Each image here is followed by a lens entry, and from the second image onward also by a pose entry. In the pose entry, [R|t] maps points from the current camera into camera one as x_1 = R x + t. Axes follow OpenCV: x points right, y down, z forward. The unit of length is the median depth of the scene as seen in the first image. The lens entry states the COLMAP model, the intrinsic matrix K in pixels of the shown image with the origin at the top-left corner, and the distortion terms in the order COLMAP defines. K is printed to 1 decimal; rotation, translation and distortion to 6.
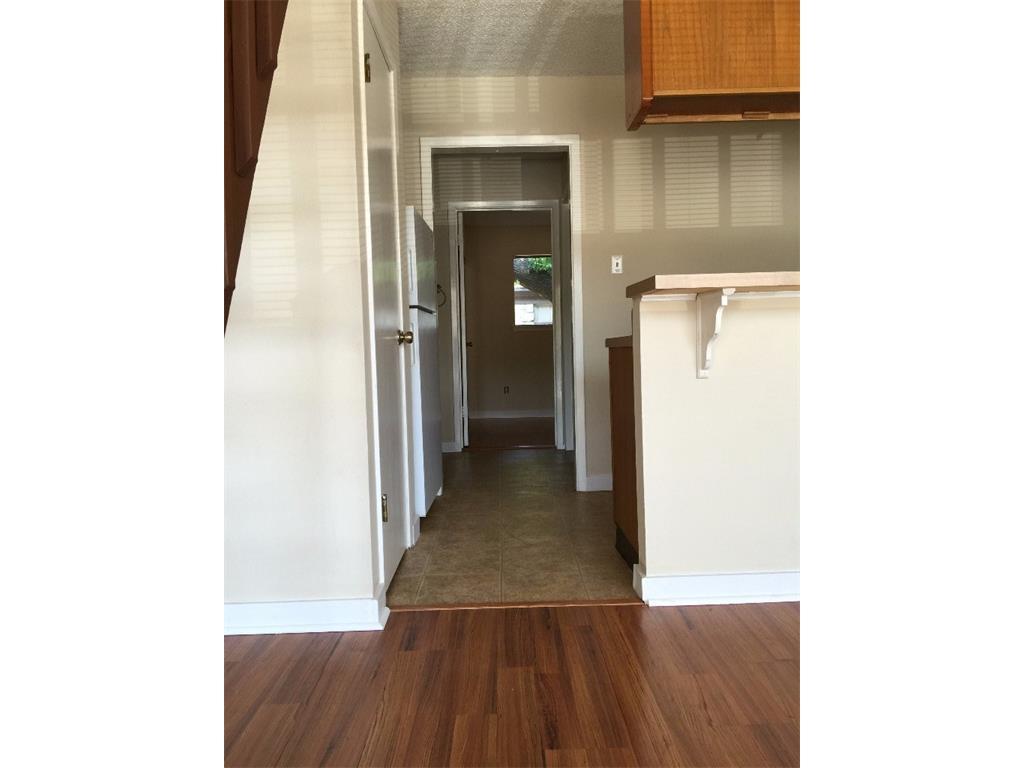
lens RADIAL K [[662.7, 0, 512.9], [0, 662.7, 388.0], [0, 0, 1]] dist [0.003109, -0.001269]
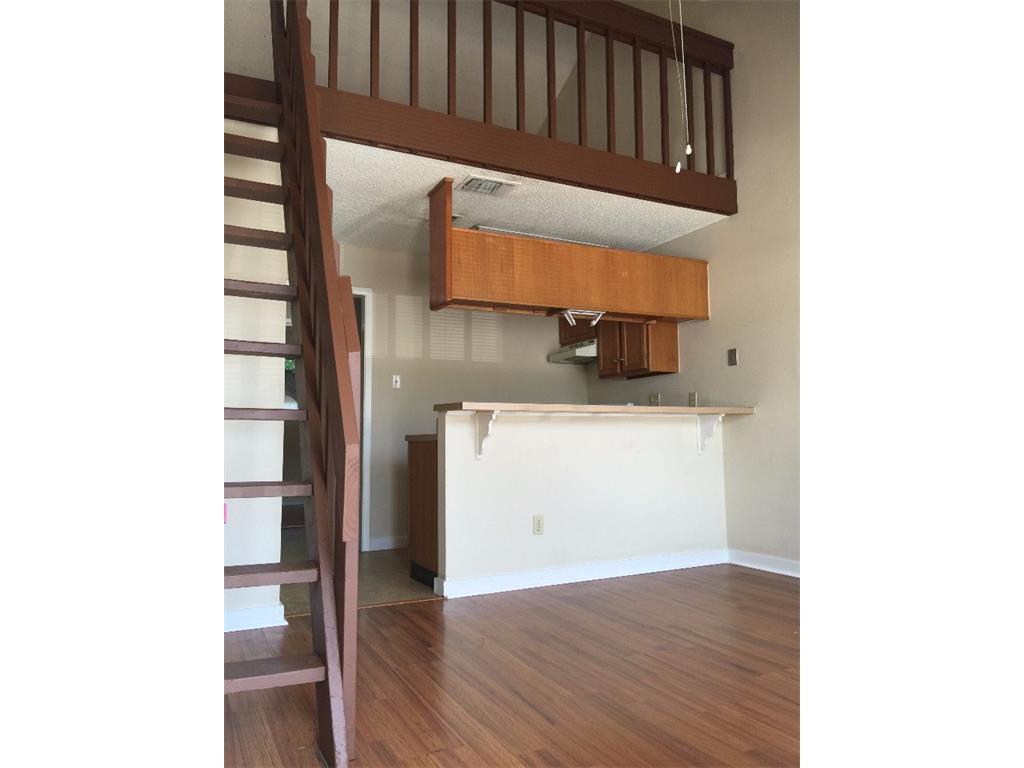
lens RADIAL K [[662.7, 0, 512.9], [0, 662.7, 388.0], [0, 0, 1]] dist [0.003109, -0.001269]
pose [[0.901211, 0.053633, 0.430050, -0.380260], [0.008236, 0.990014, -0.140729, 0.043432], [-0.433303, 0.130368, 0.891769, -0.597451]]
